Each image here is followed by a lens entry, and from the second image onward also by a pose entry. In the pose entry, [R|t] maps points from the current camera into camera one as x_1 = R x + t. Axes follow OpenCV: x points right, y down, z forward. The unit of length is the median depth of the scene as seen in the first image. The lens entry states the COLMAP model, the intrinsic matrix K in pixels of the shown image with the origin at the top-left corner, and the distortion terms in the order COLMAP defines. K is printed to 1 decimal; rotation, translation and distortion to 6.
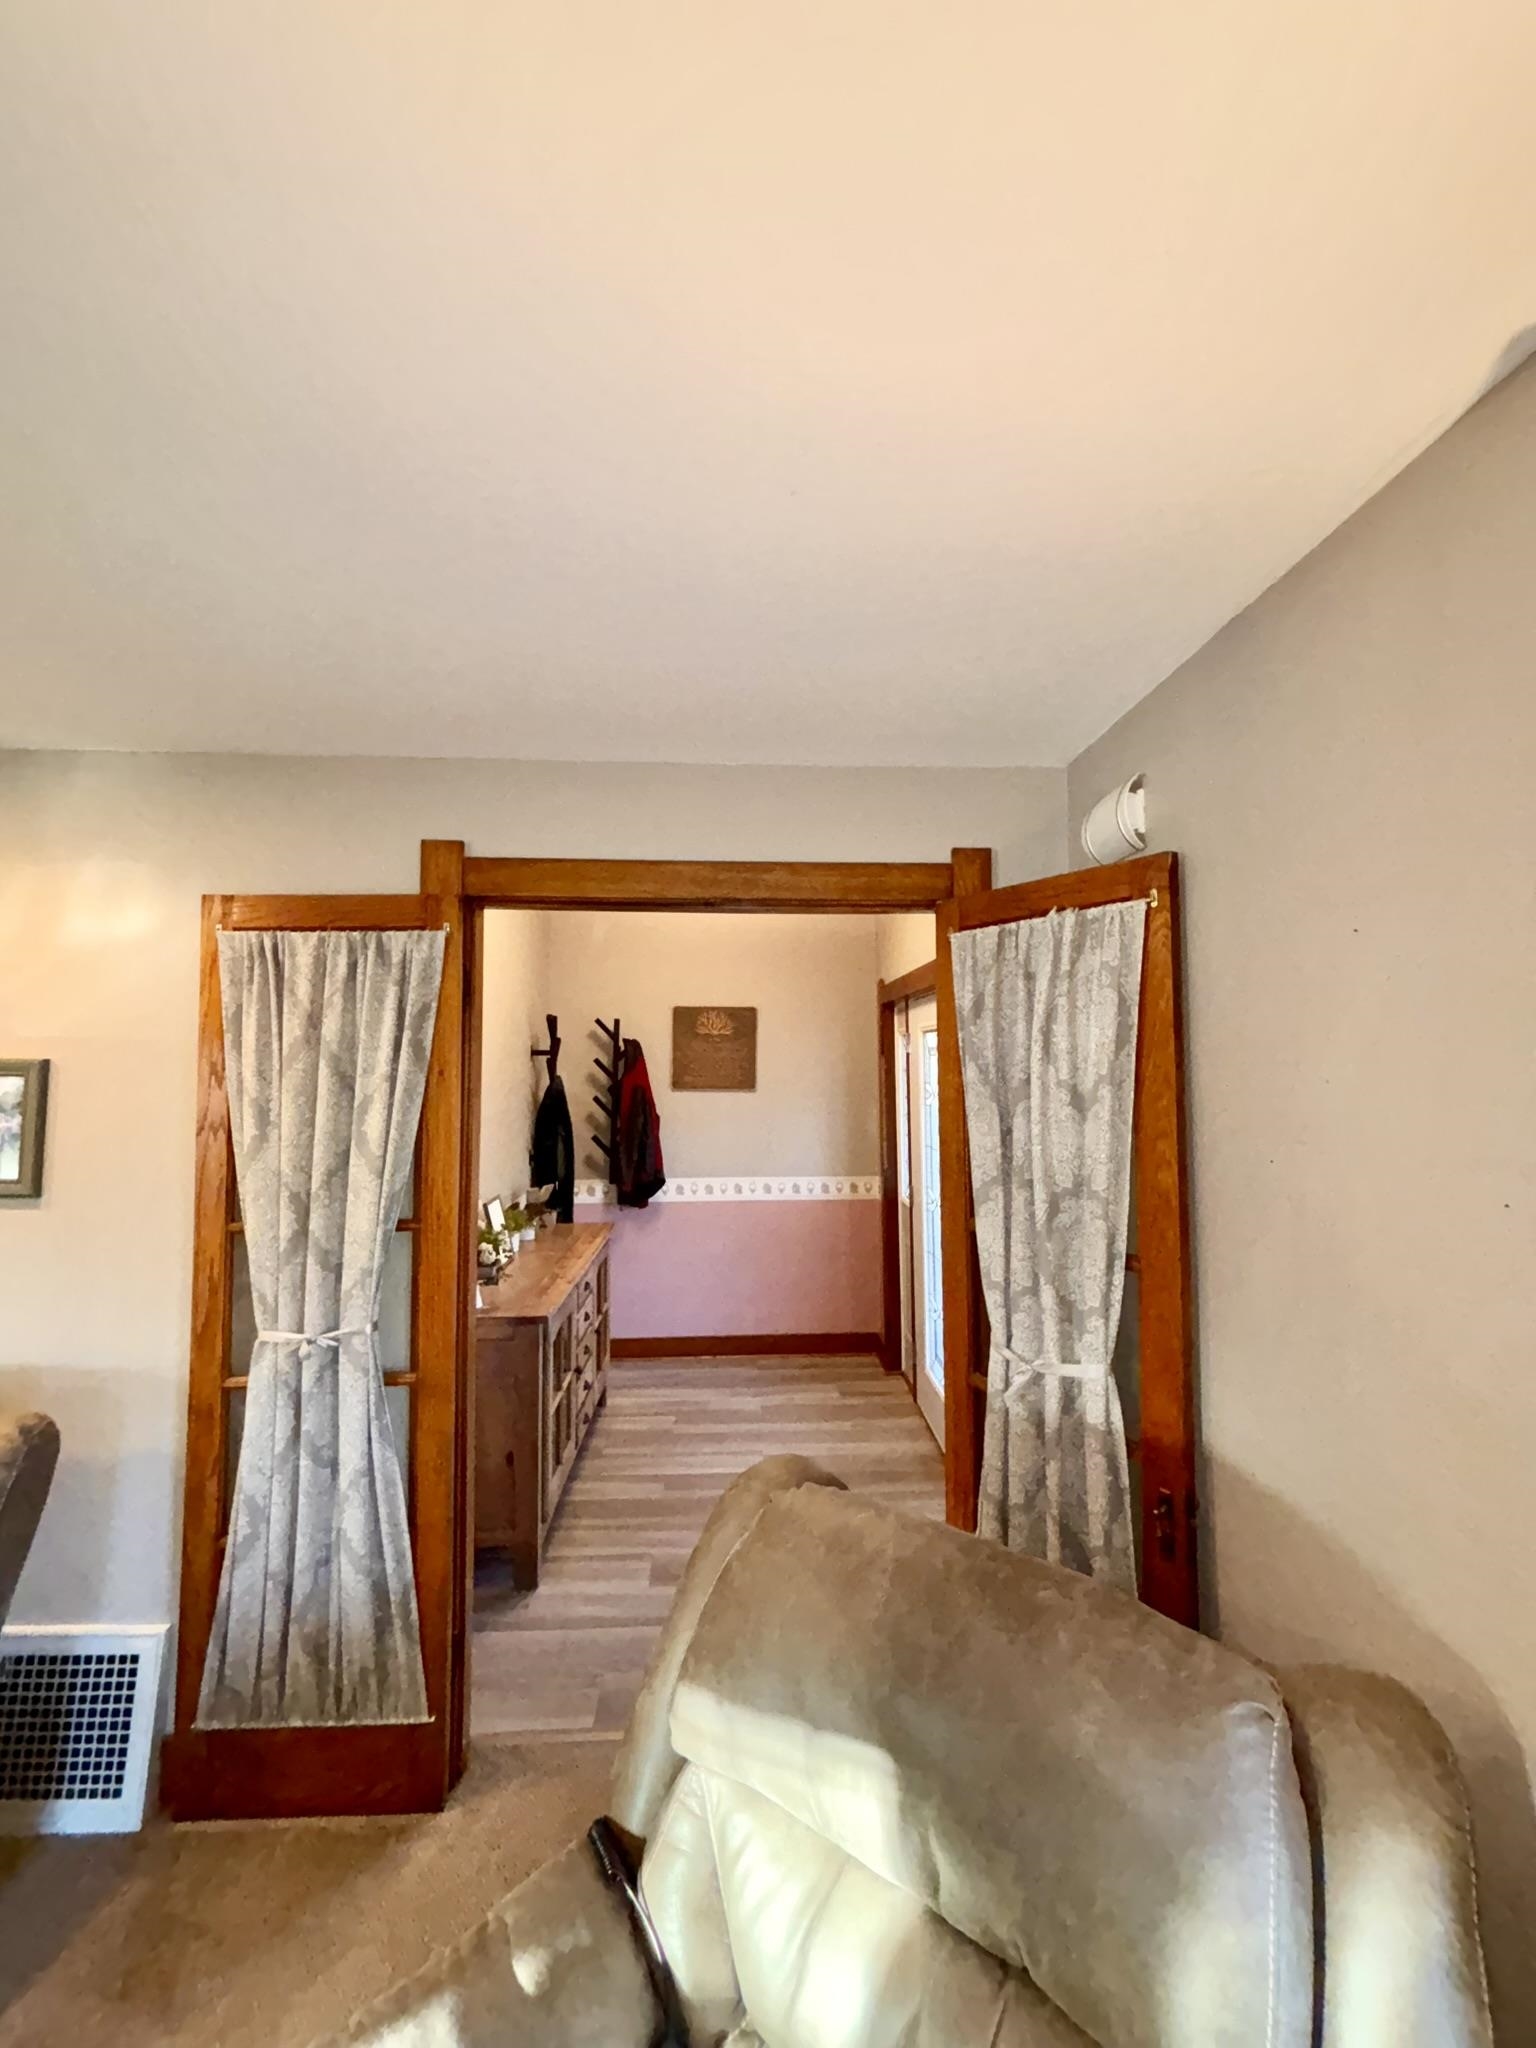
lens RADIAL K [[815.2, 0, 768.0], [0, 815.2, 1024.0], [0, 0, 1]] dist [0.000831, 0.000318]
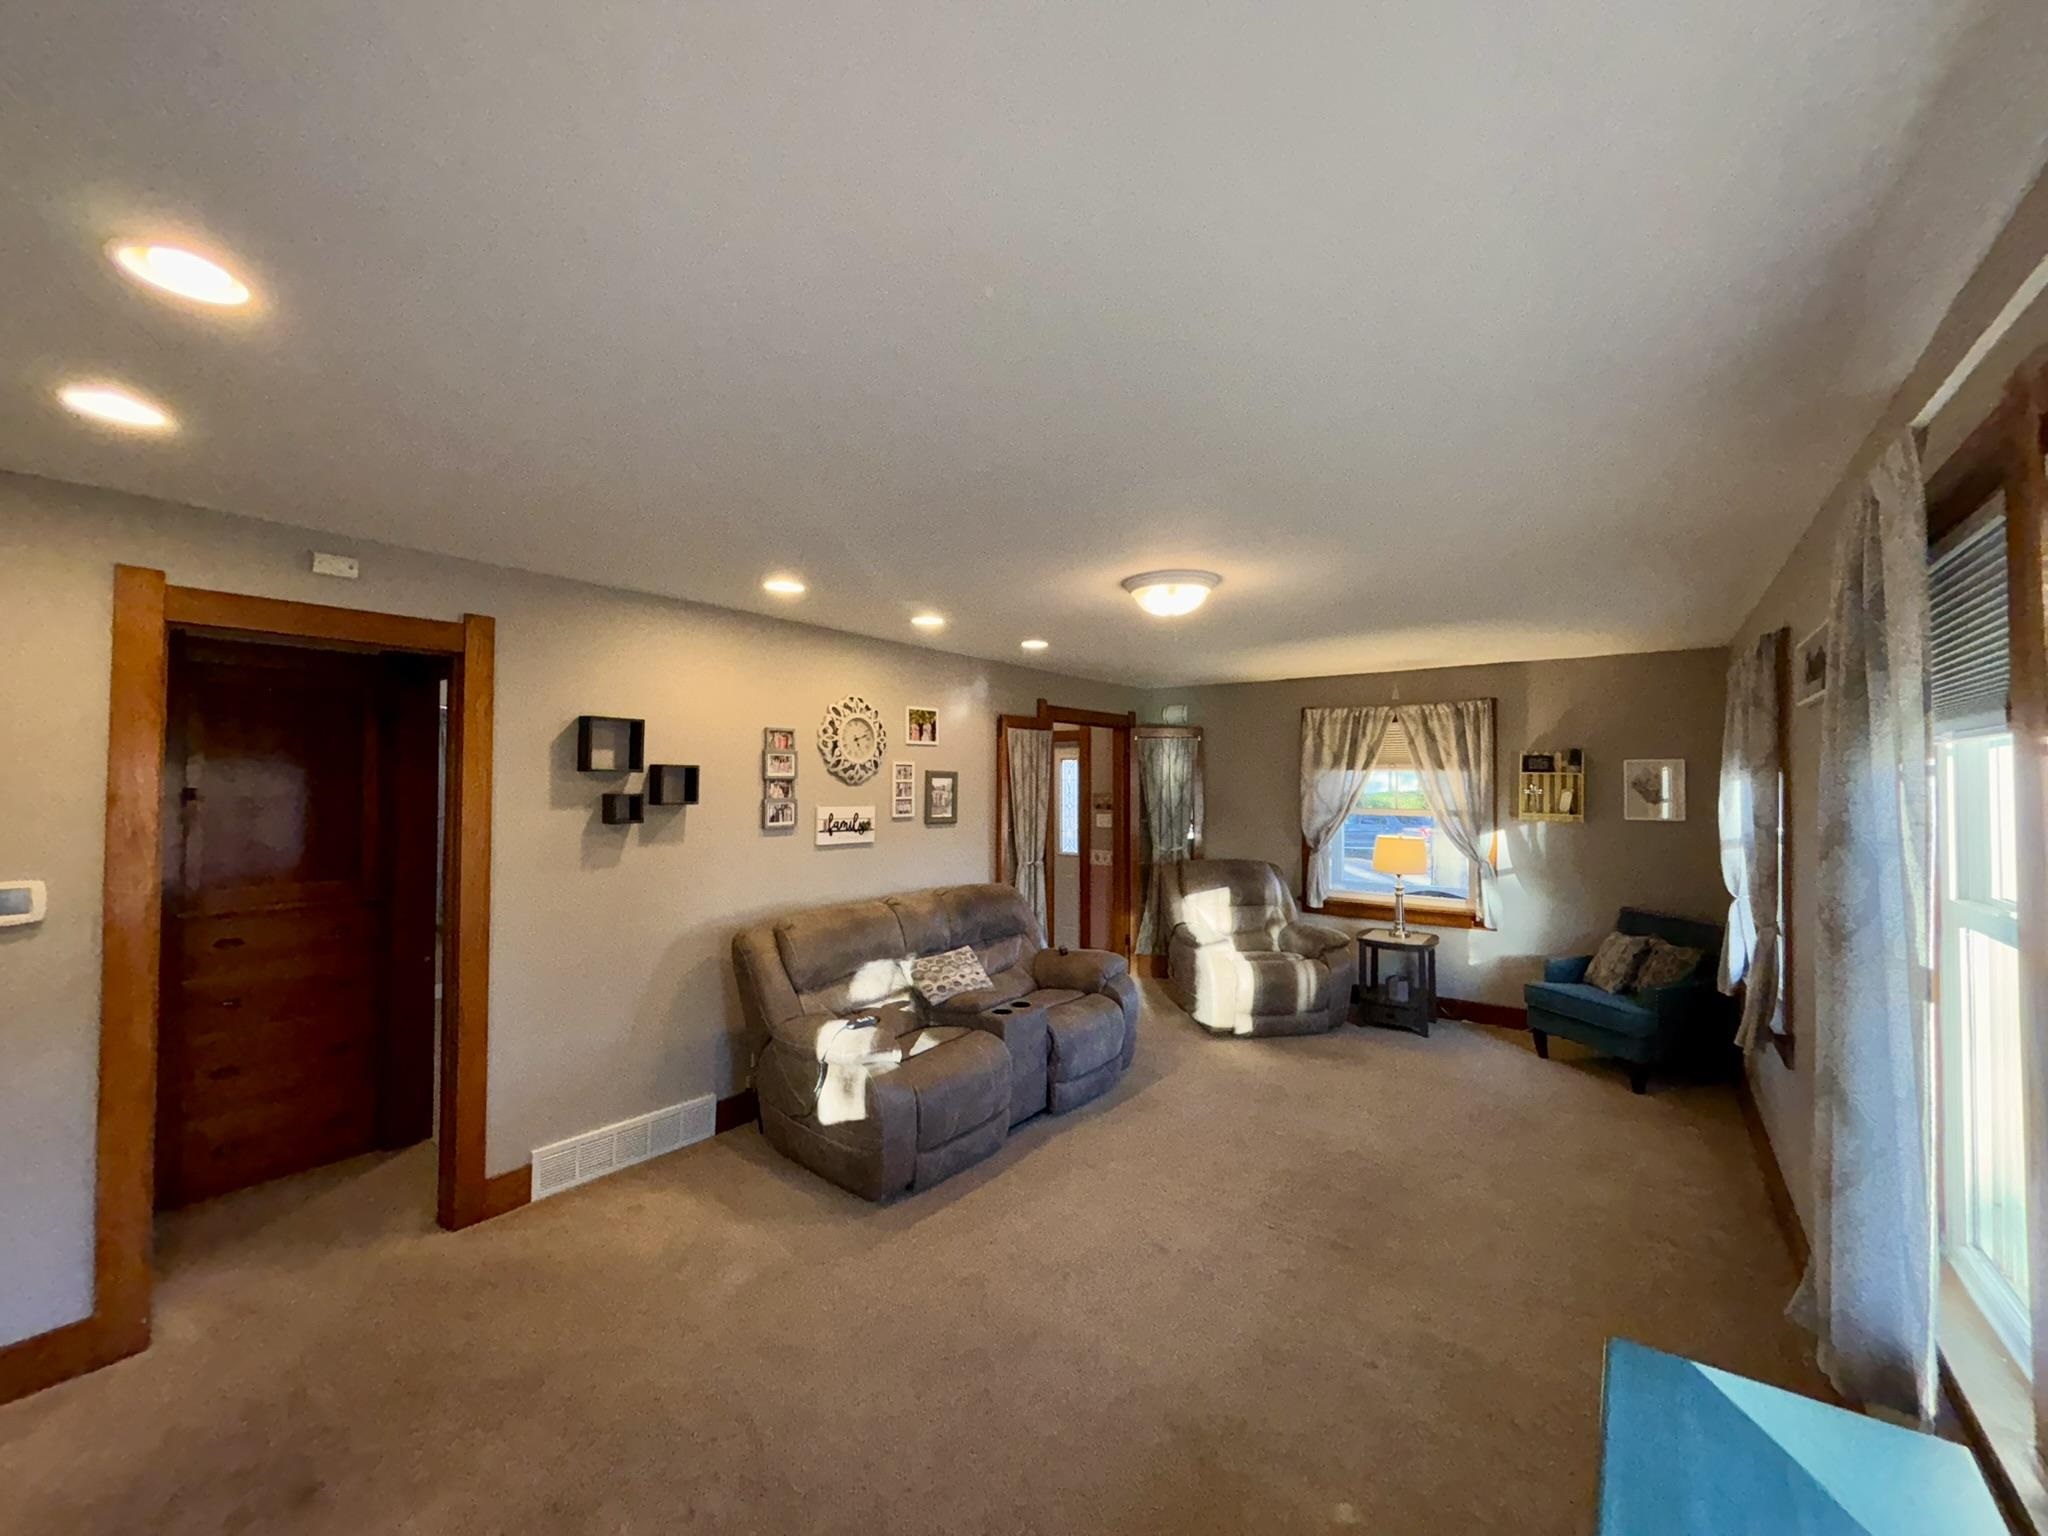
lens RADIAL K [[827.7, 0, 1024.0], [0, 827.7, 768.0], [0, 0, 1]] dist [0.001458, 0.000118]
pose [[0.627662, 0.015185, 0.778338, -2.836791], [-0.052157, 0.998384, 0.022582, -0.041255], [-0.776737, -0.054769, 0.627440, -0.863426]]
